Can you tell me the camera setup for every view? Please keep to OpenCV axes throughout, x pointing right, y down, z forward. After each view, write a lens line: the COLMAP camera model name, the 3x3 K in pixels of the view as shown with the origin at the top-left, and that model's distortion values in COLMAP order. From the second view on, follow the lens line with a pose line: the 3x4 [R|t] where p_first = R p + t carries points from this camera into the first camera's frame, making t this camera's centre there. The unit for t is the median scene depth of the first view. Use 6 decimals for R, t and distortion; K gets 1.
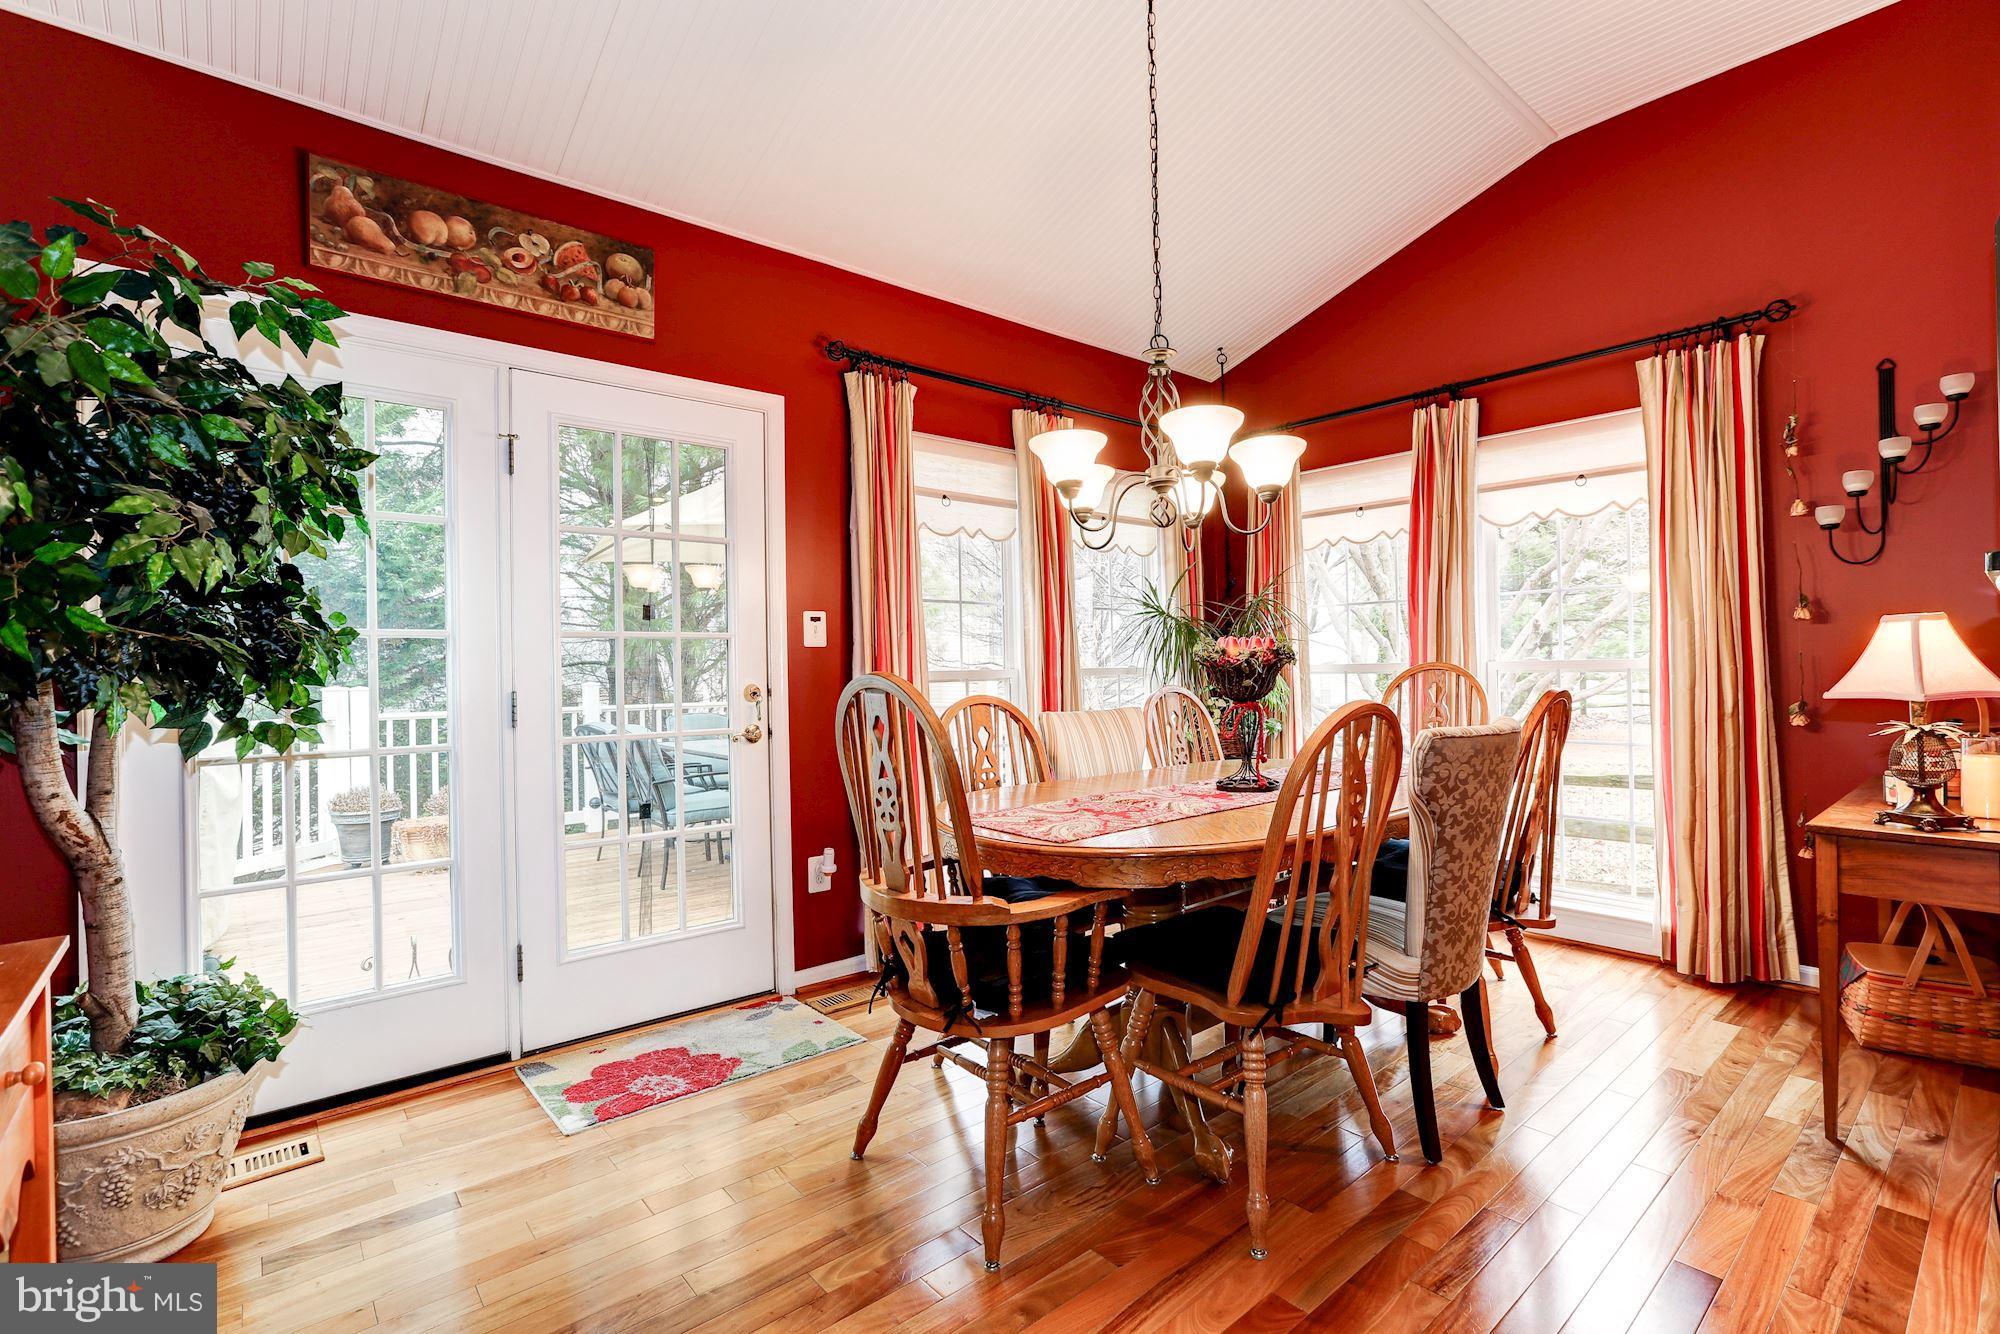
lens RADIAL K [[909.0, 0, 1001.7], [0, 909.0, 663.5], [0, 0, 1]] dist [-0.049562, 0.039049]
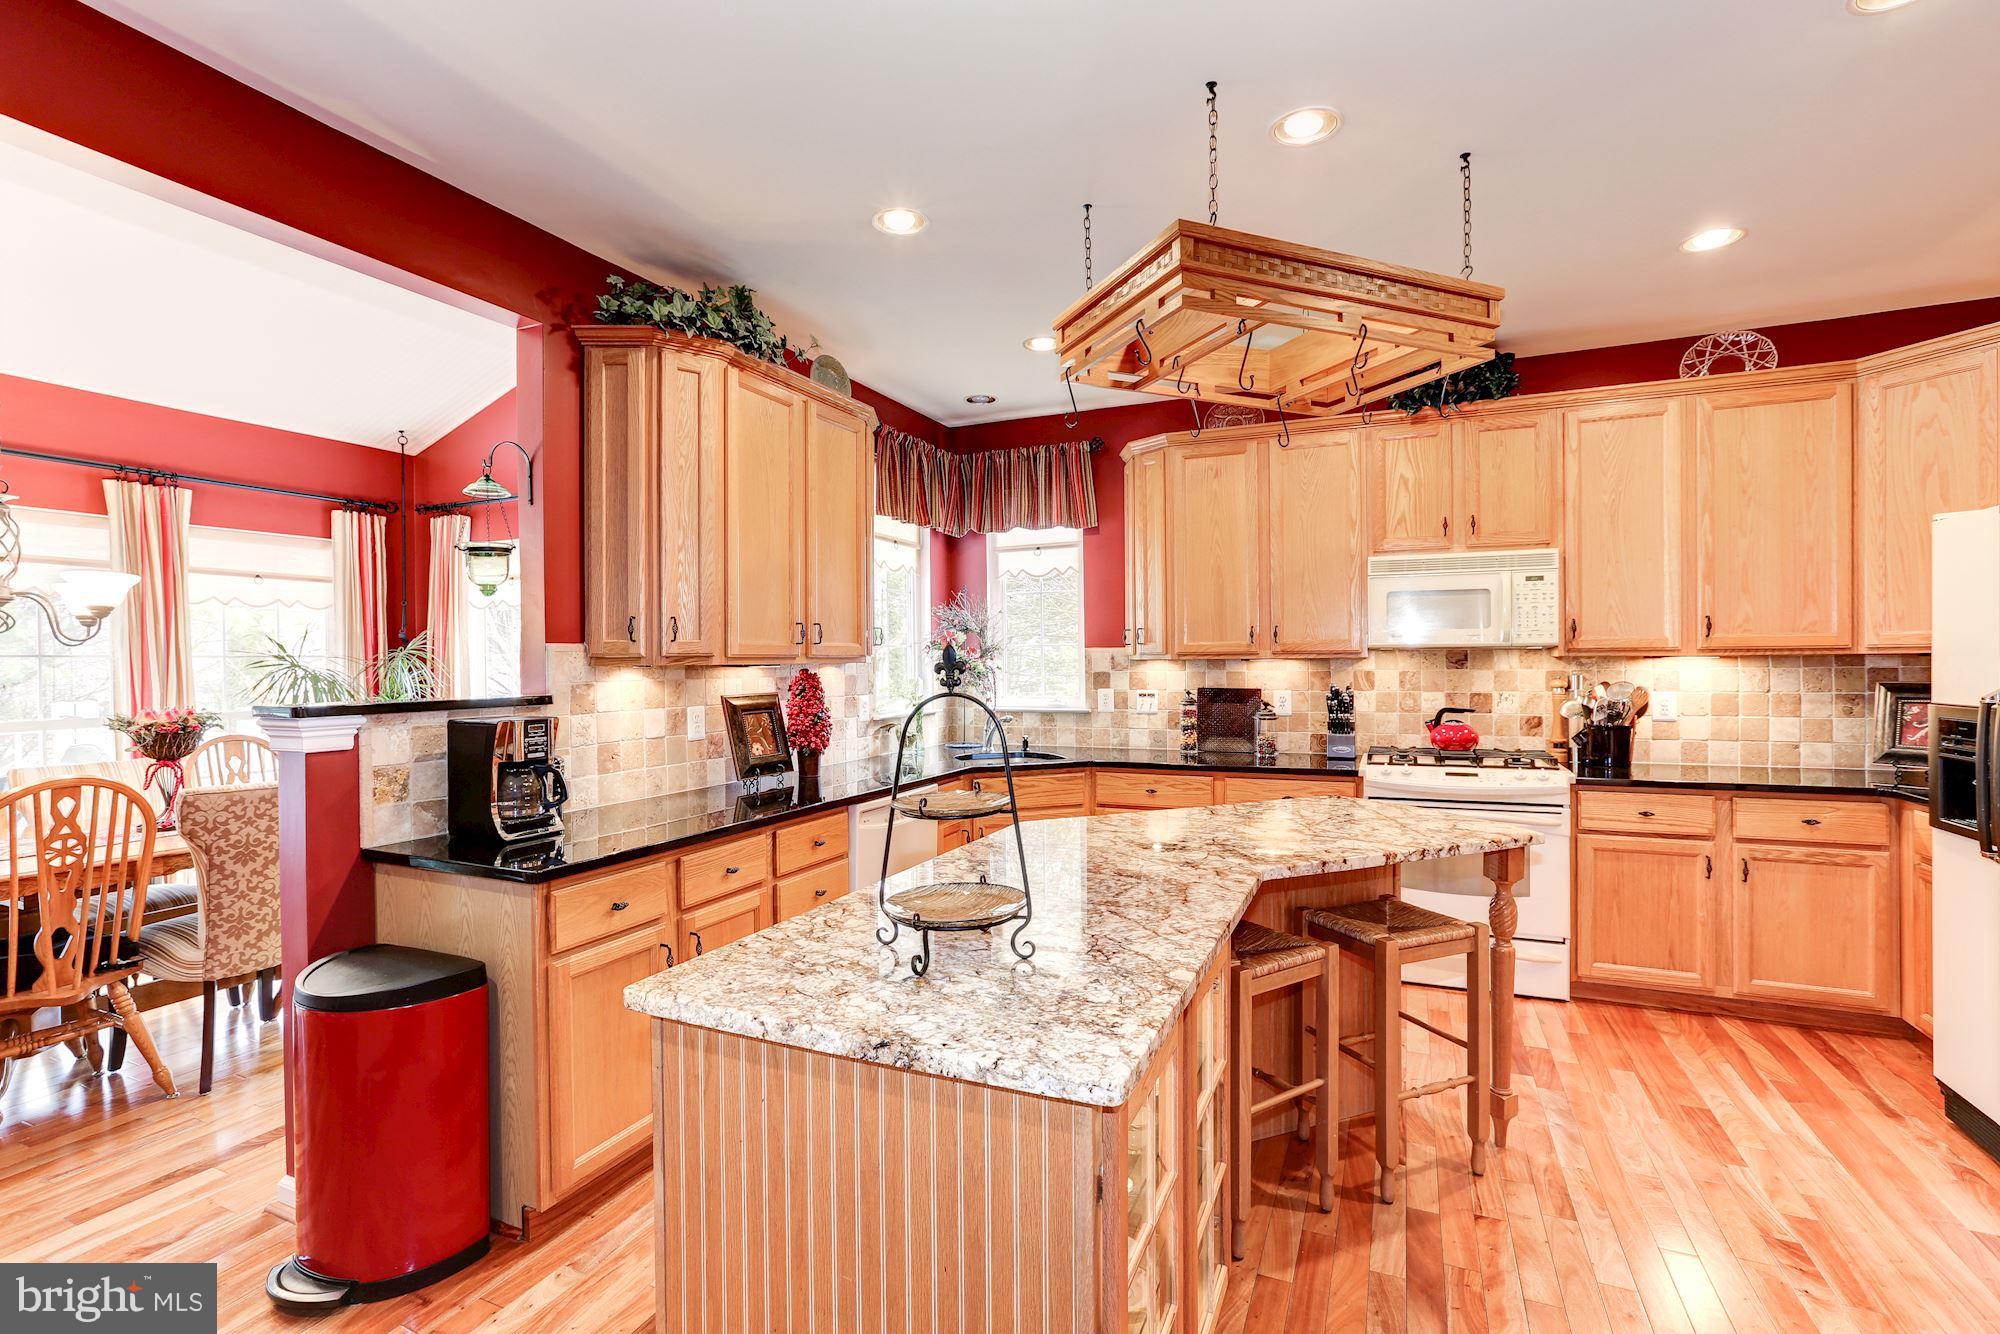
lens RADIAL K [[909.0, 0, 1001.7], [0, 909.0, 663.5], [0, 0, 1]] dist [-0.049562, 0.039049]
pose [[0.910514, 0.007038, 0.413418, 1.026158], [-0.009015, 0.999955, 0.002832, -0.136743], [-0.413379, -0.006305, 0.910537, -0.799477]]
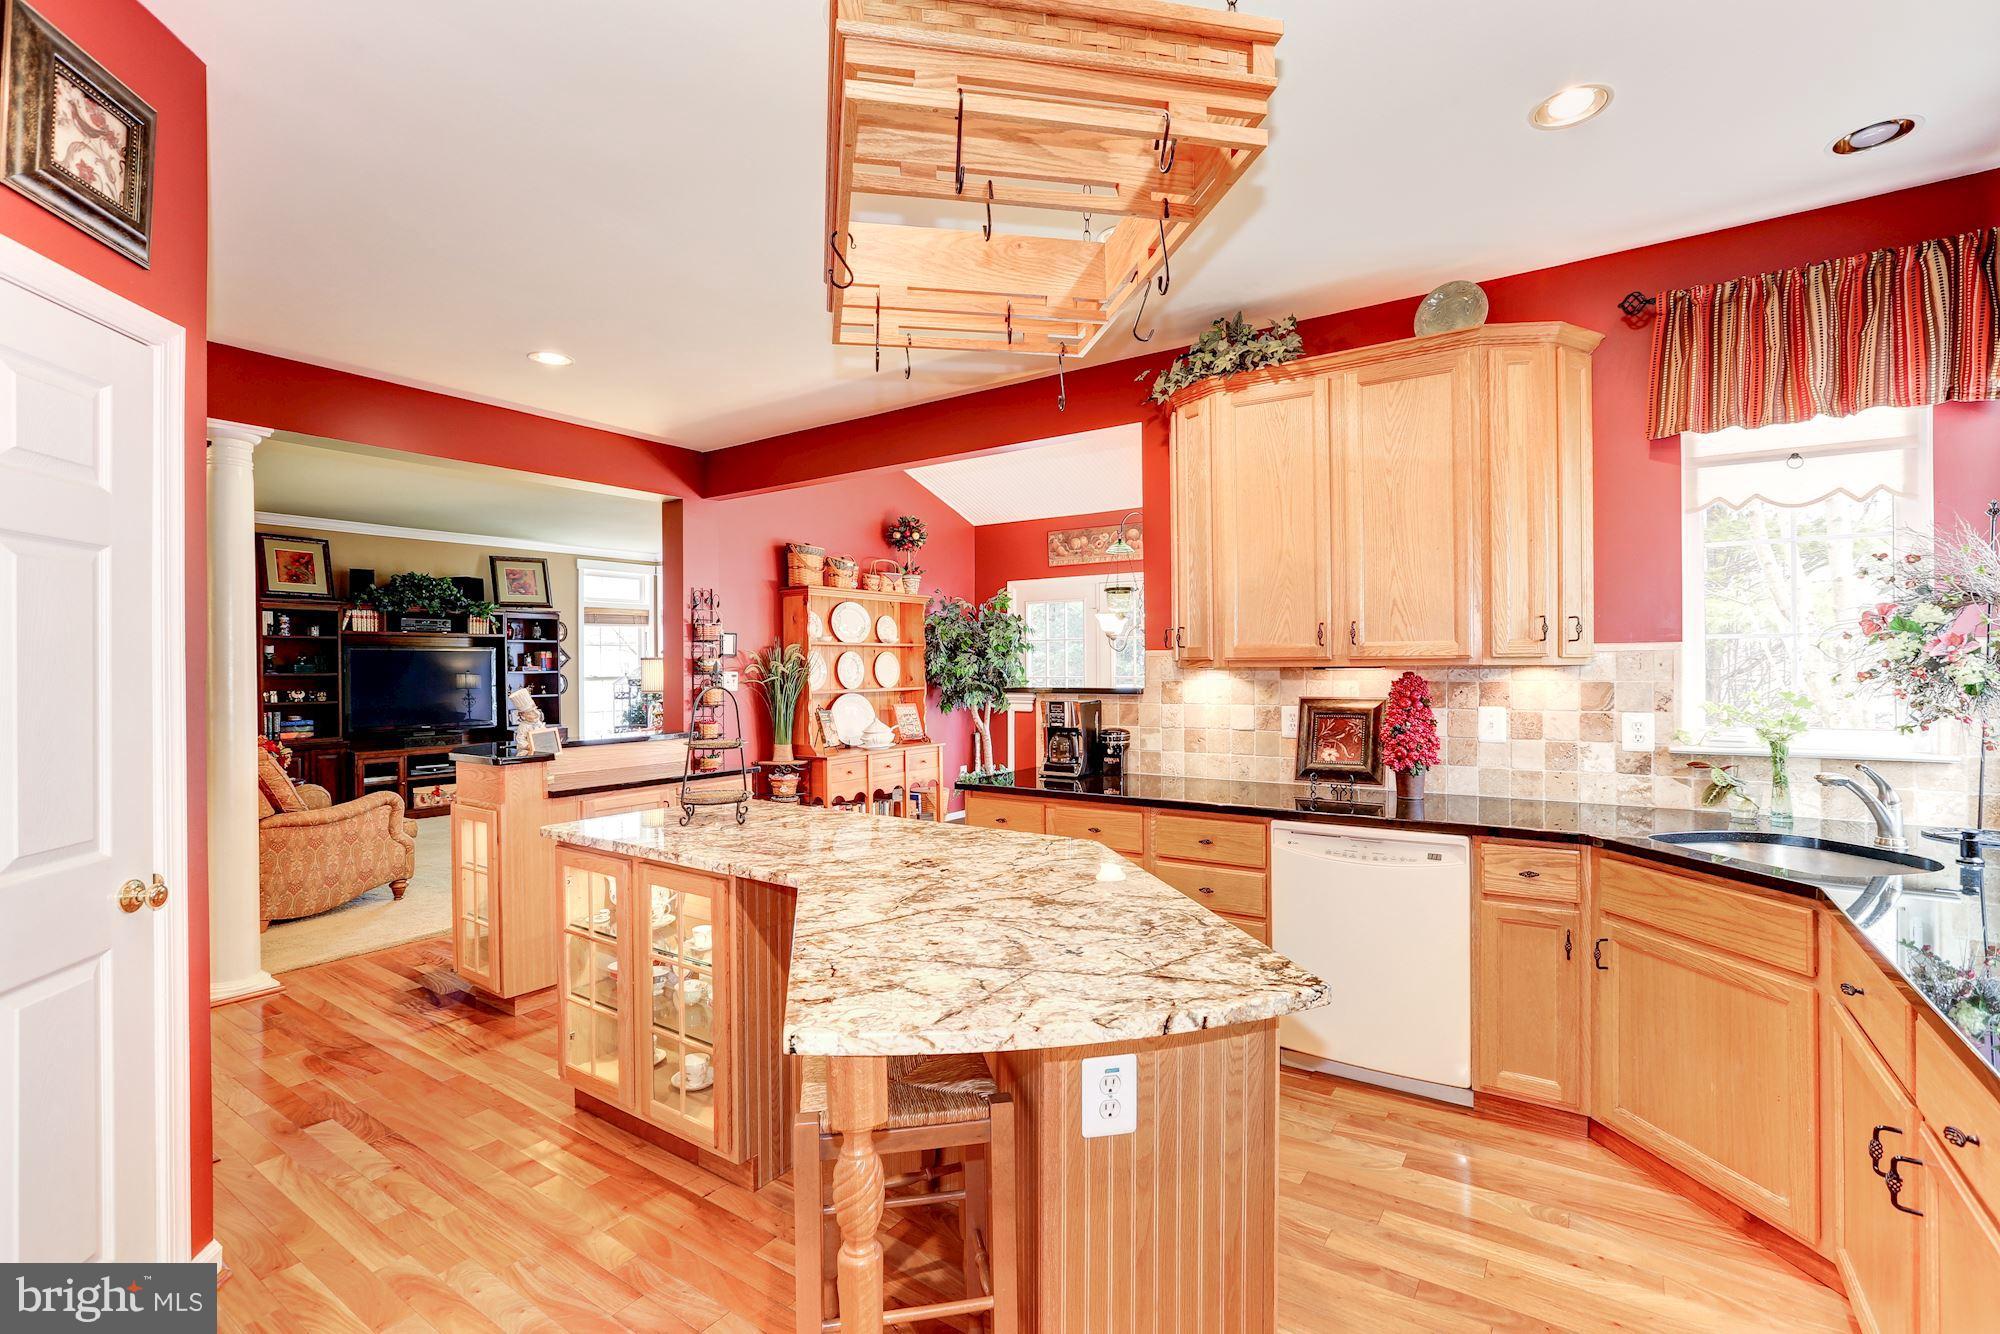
lens RADIAL K [[909.0, 0, 1001.7], [0, 909.0, 663.5], [0, 0, 1]] dist [-0.049562, 0.039049]
pose [[0.254524, 0.013076, -0.966978, 2.791881], [0.008467, 0.999840, 0.015749, -0.163578], [0.967029, -0.012196, 0.254373, -0.030317]]
